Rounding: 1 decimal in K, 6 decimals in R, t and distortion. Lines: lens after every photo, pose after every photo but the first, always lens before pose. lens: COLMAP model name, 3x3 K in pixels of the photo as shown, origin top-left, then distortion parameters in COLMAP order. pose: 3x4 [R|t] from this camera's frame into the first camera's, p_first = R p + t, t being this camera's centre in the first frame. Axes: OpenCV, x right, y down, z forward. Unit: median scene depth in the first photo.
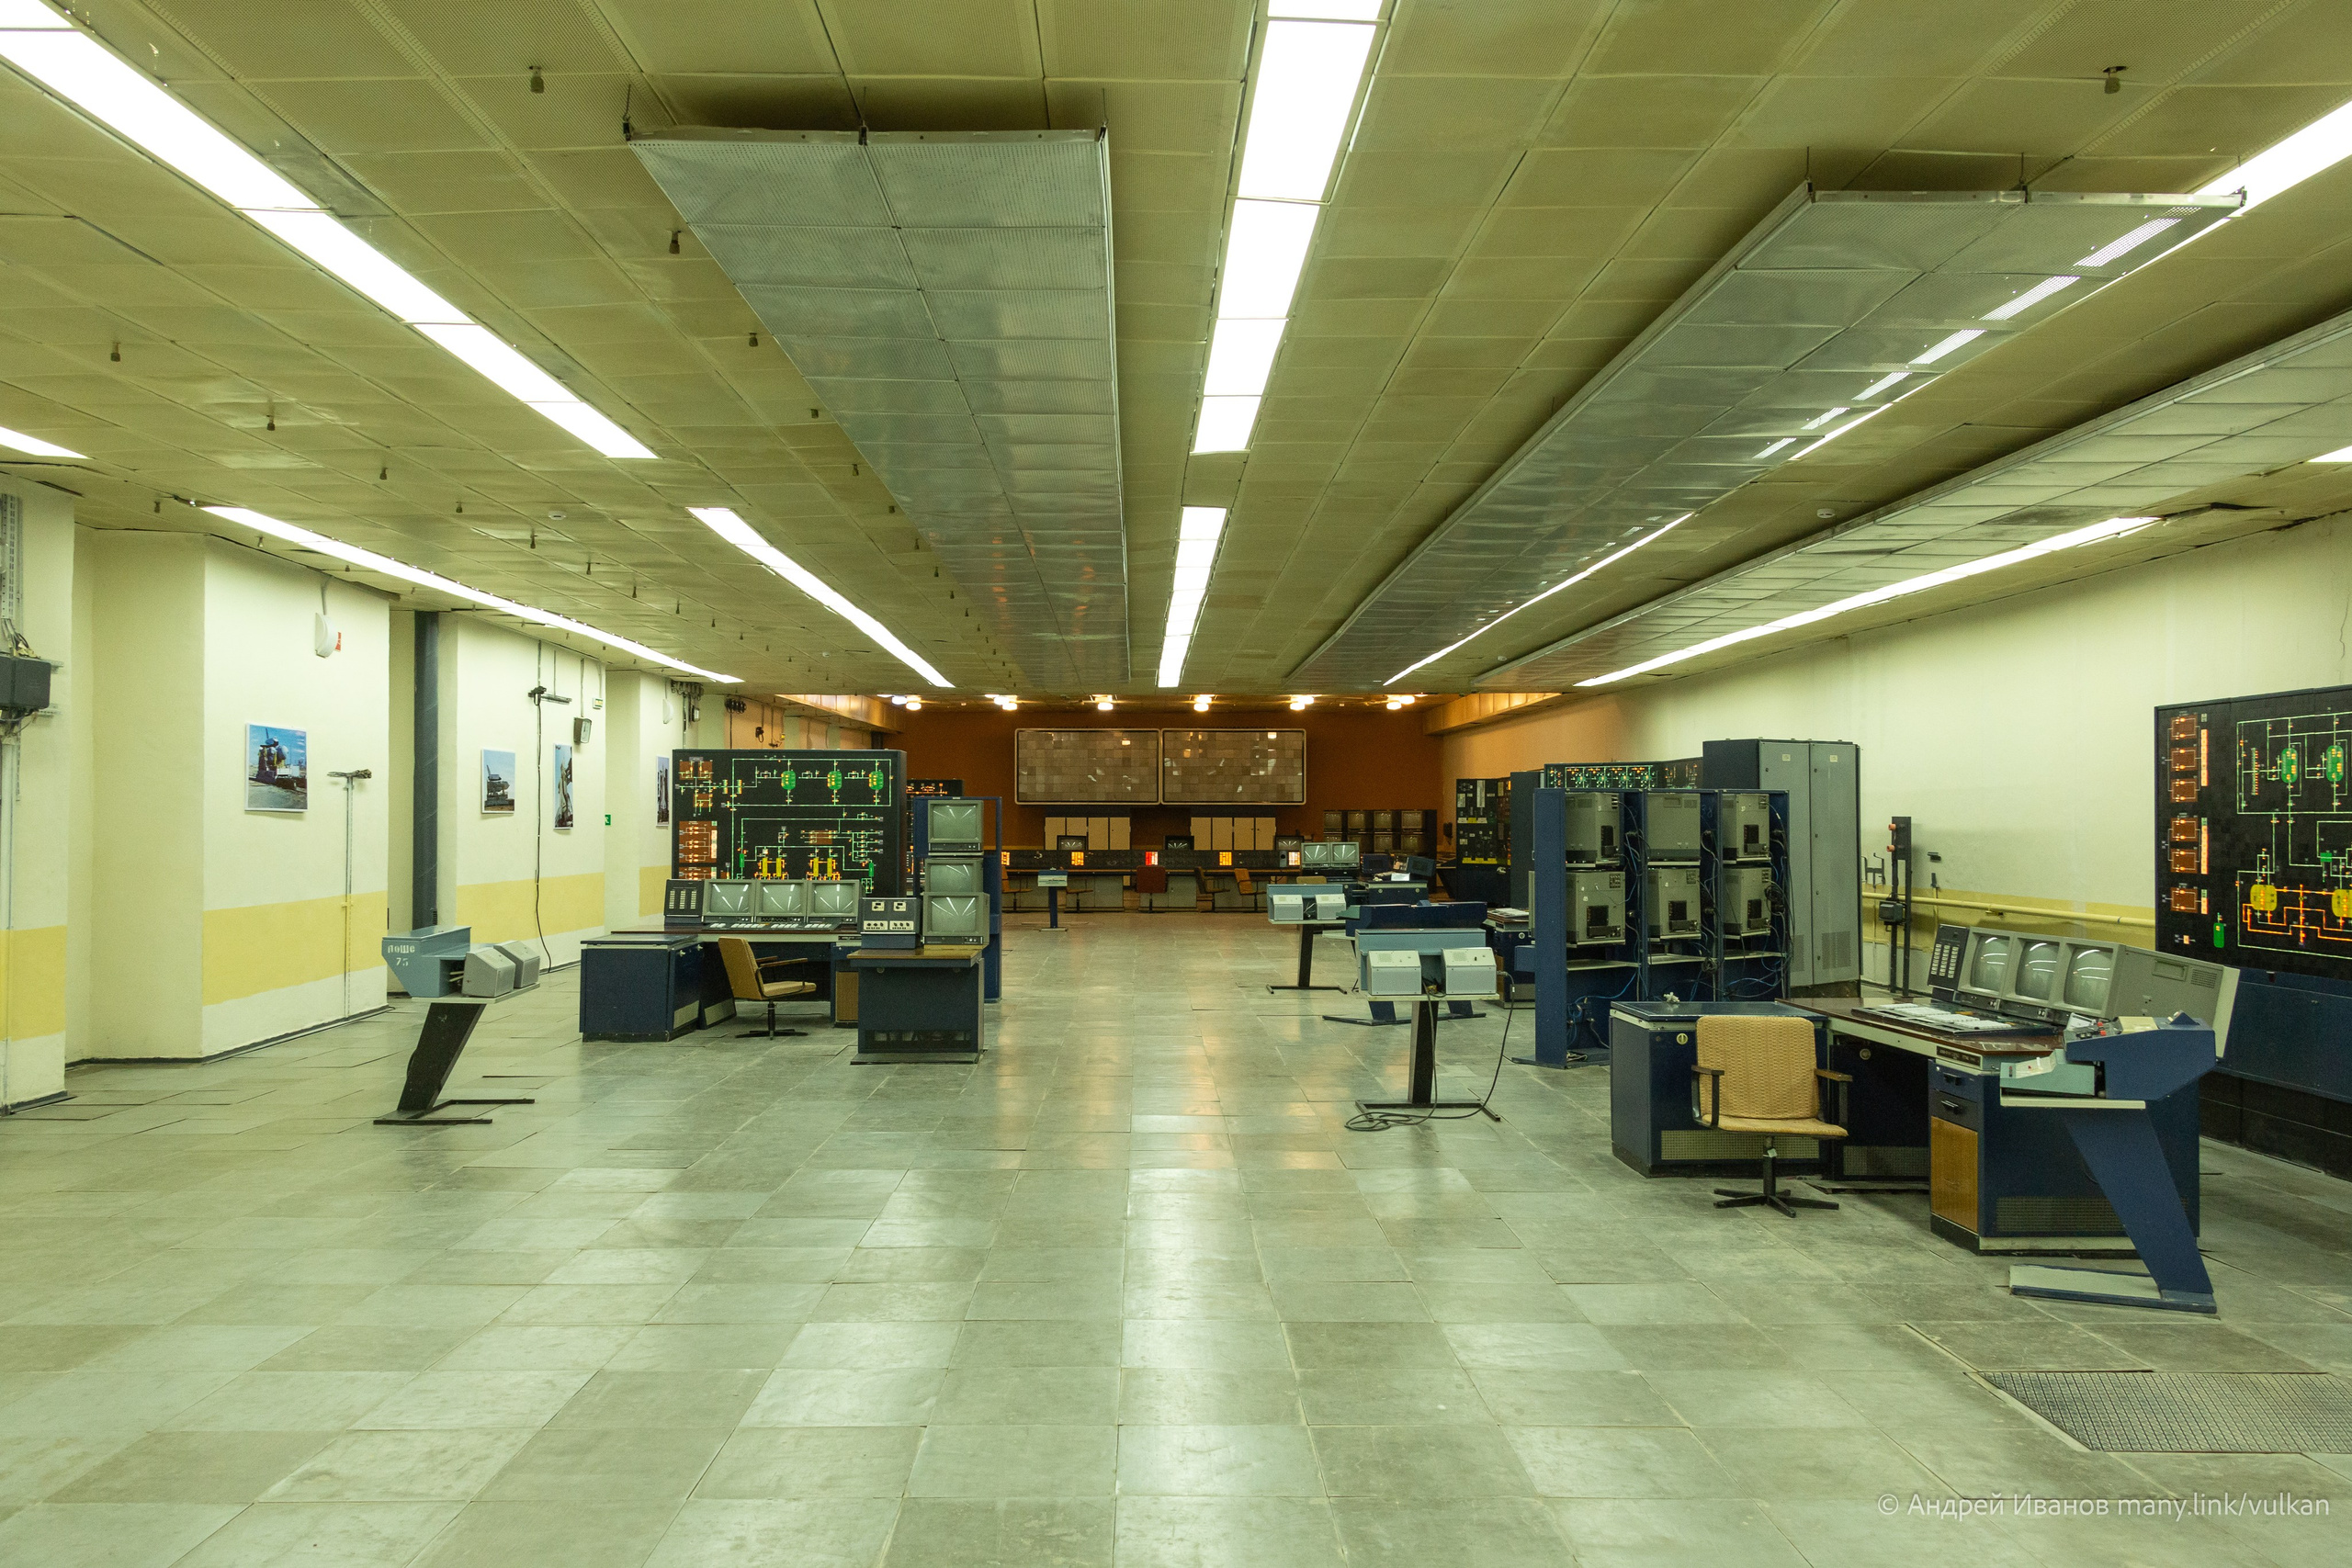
lens RADIAL K [[1780.4, 0, 1193.2], [0, 1780.4, 793.1], [0, 0, 1]] dist [0.007136, 0.007153]
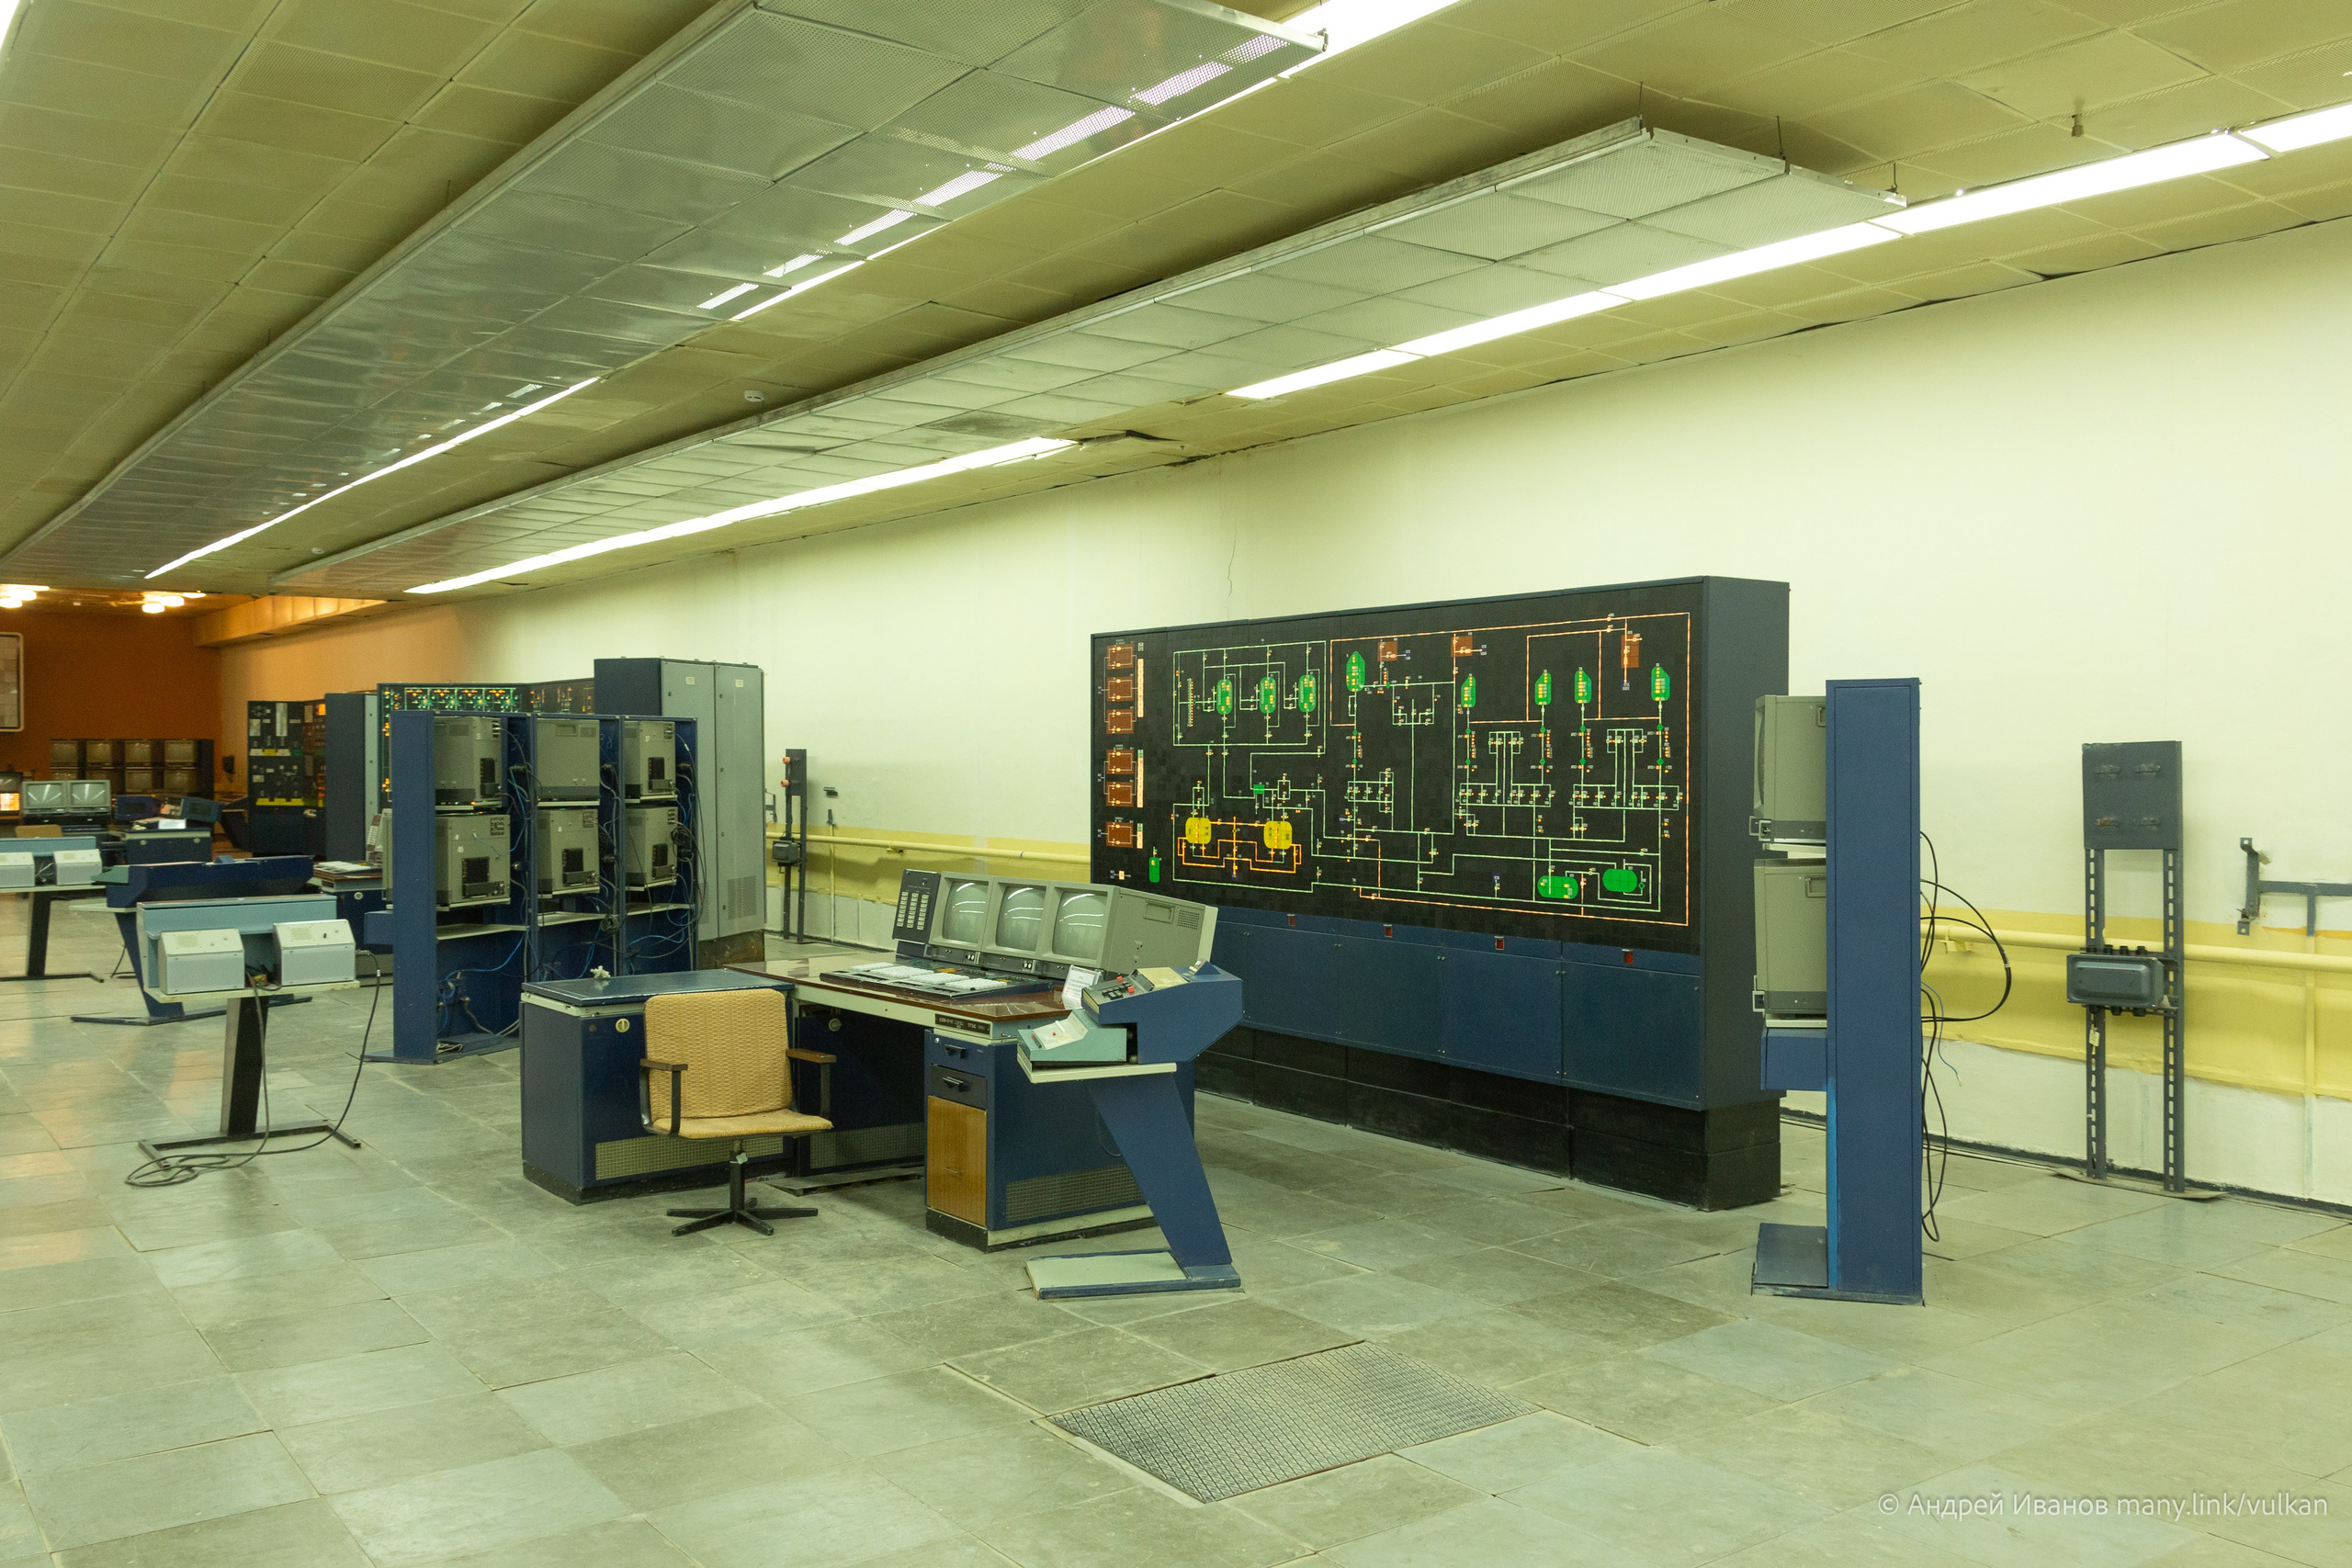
lens RADIAL K [[1889.5, 0, 1204.0], [0, 1889.5, 790.6], [0, 0, 1]] dist [0.034677, -0.039199]
pose [[0.813227, -0.009747, 0.581865, -0.004942], [-0.010359, 0.999459, 0.031220, 0.003777], [-0.581854, -0.031417, 0.812686, 0.146038]]
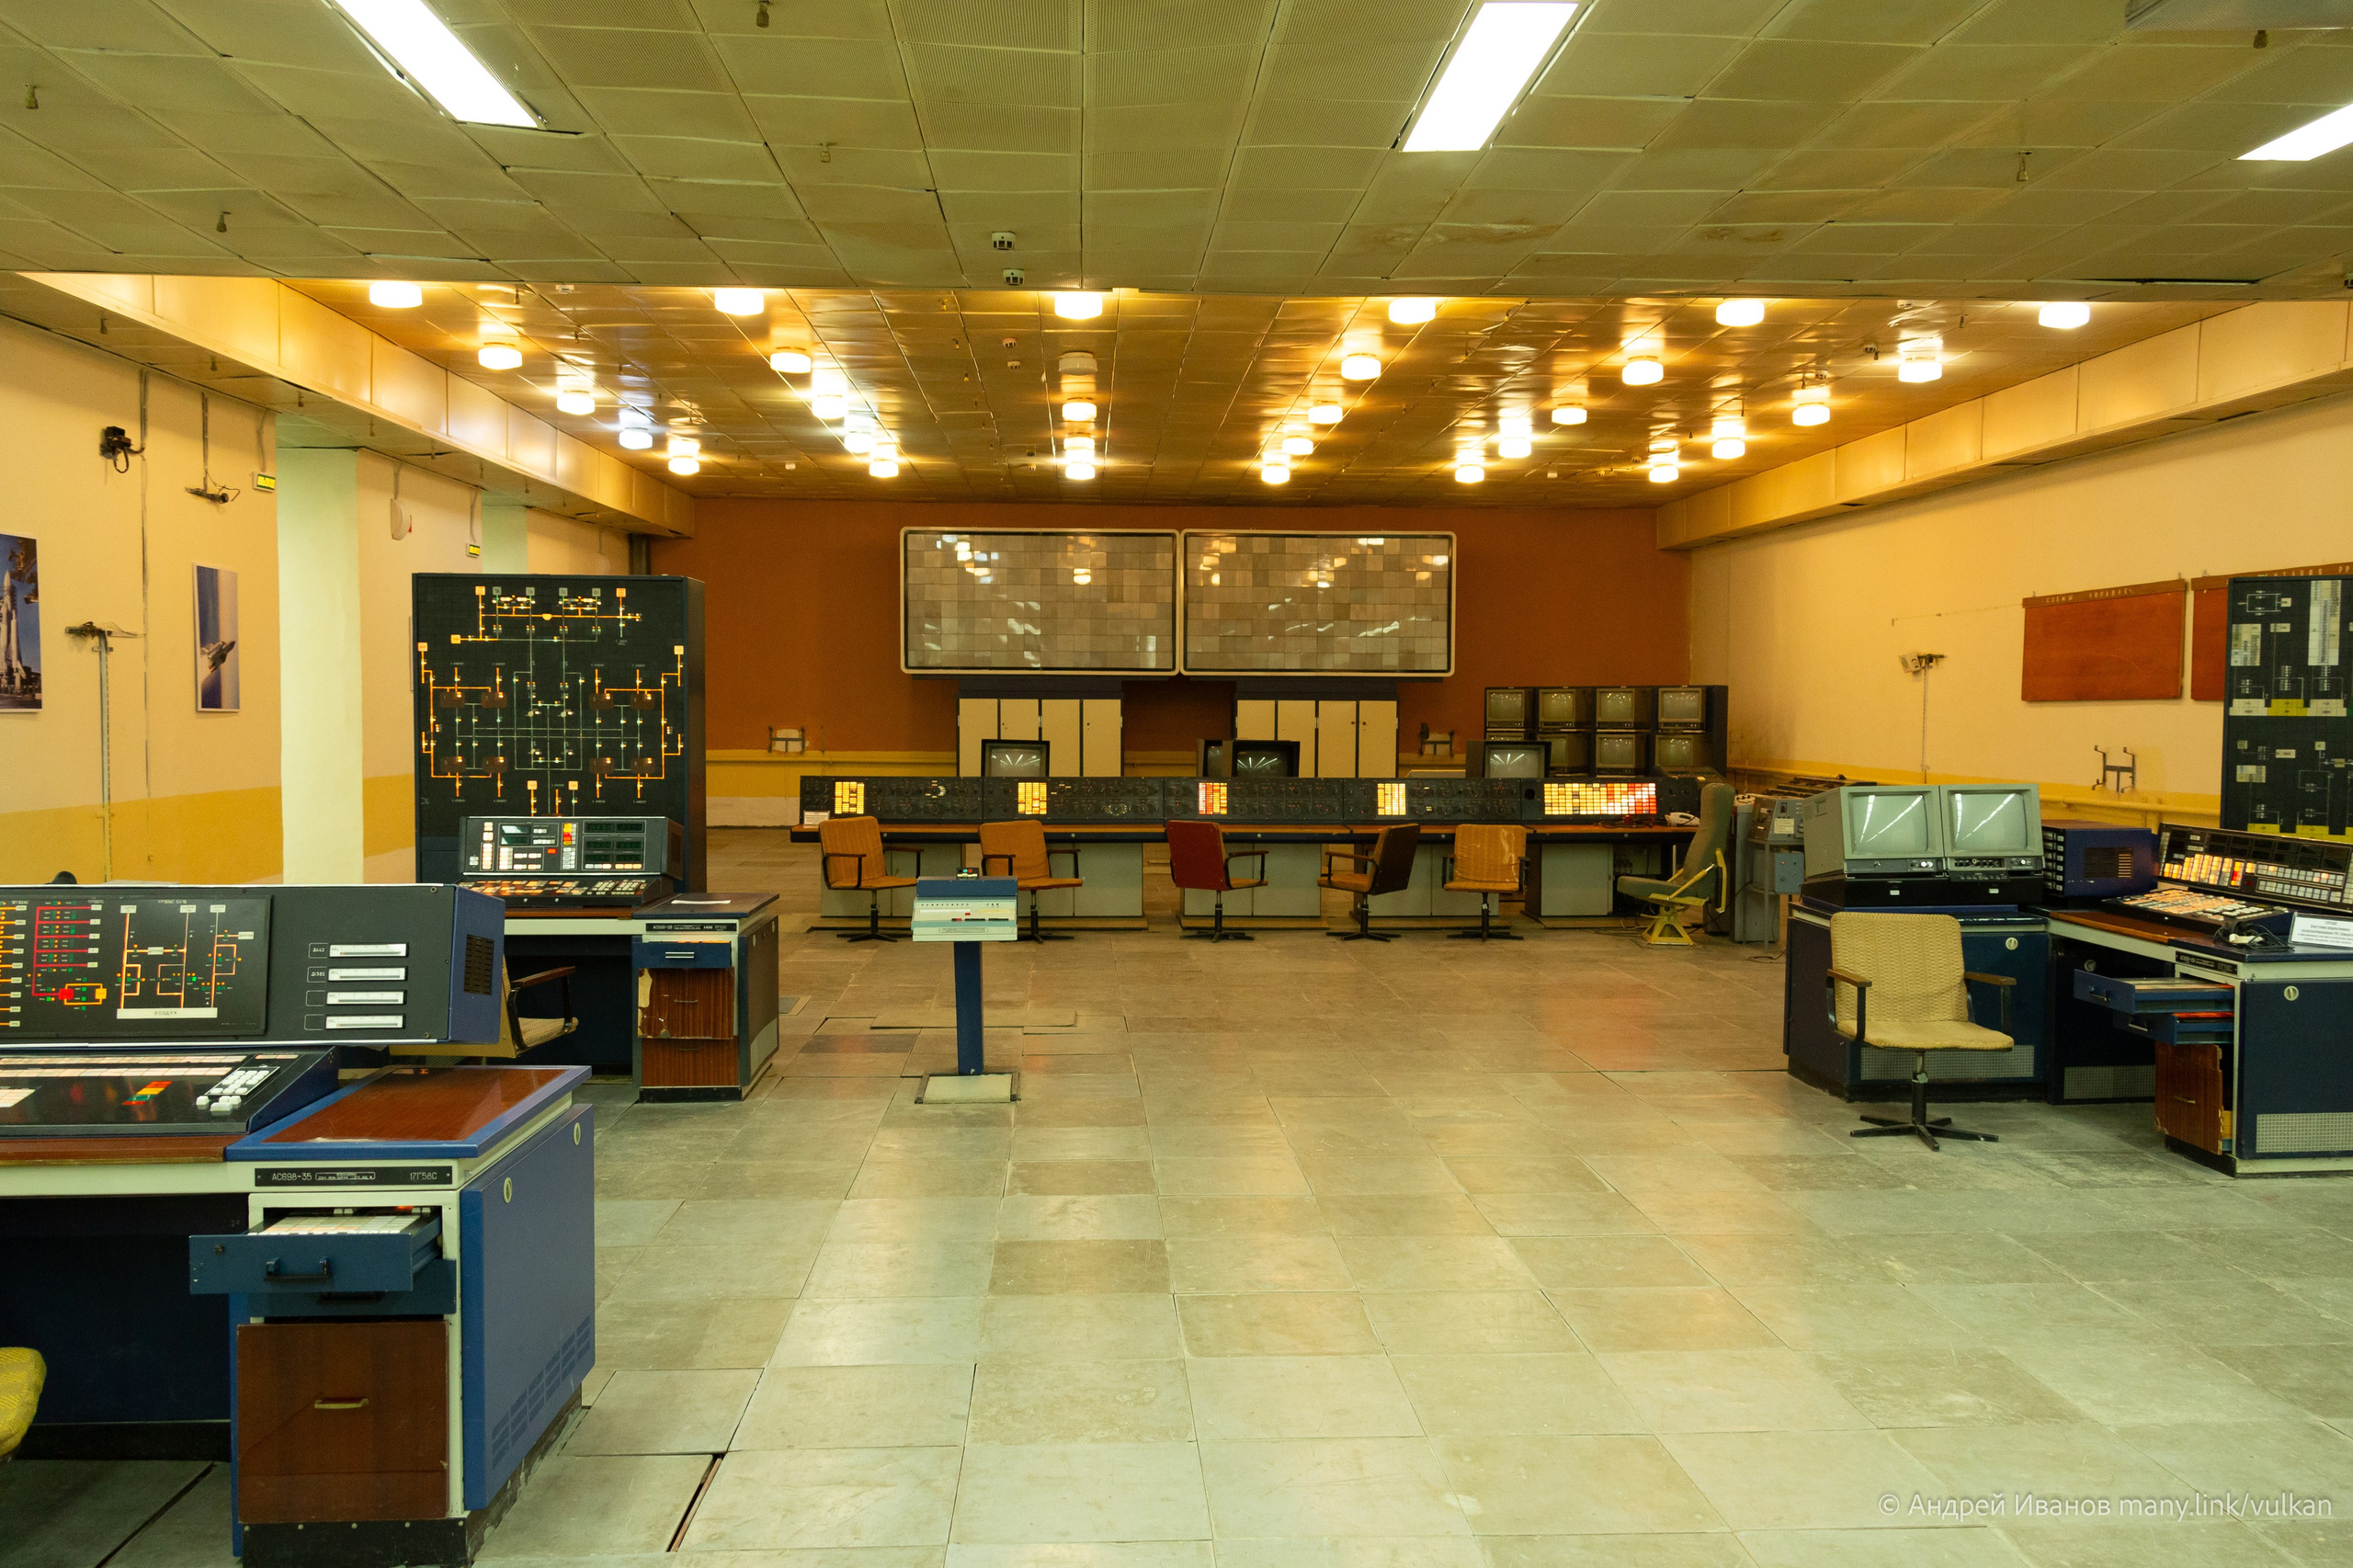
lens RADIAL K [[1831.0, 0, 1191.1], [0, 1831.0, 787.7], [0, 0, 1]] dist [0.011013, -0.017841]
pose [[0.999314, 0.001510, 0.037009, -0.095104], [-0.003691, 0.998256, 0.058910, 0.020882], [-0.036855, -0.059006, 0.997577, 1.251877]]
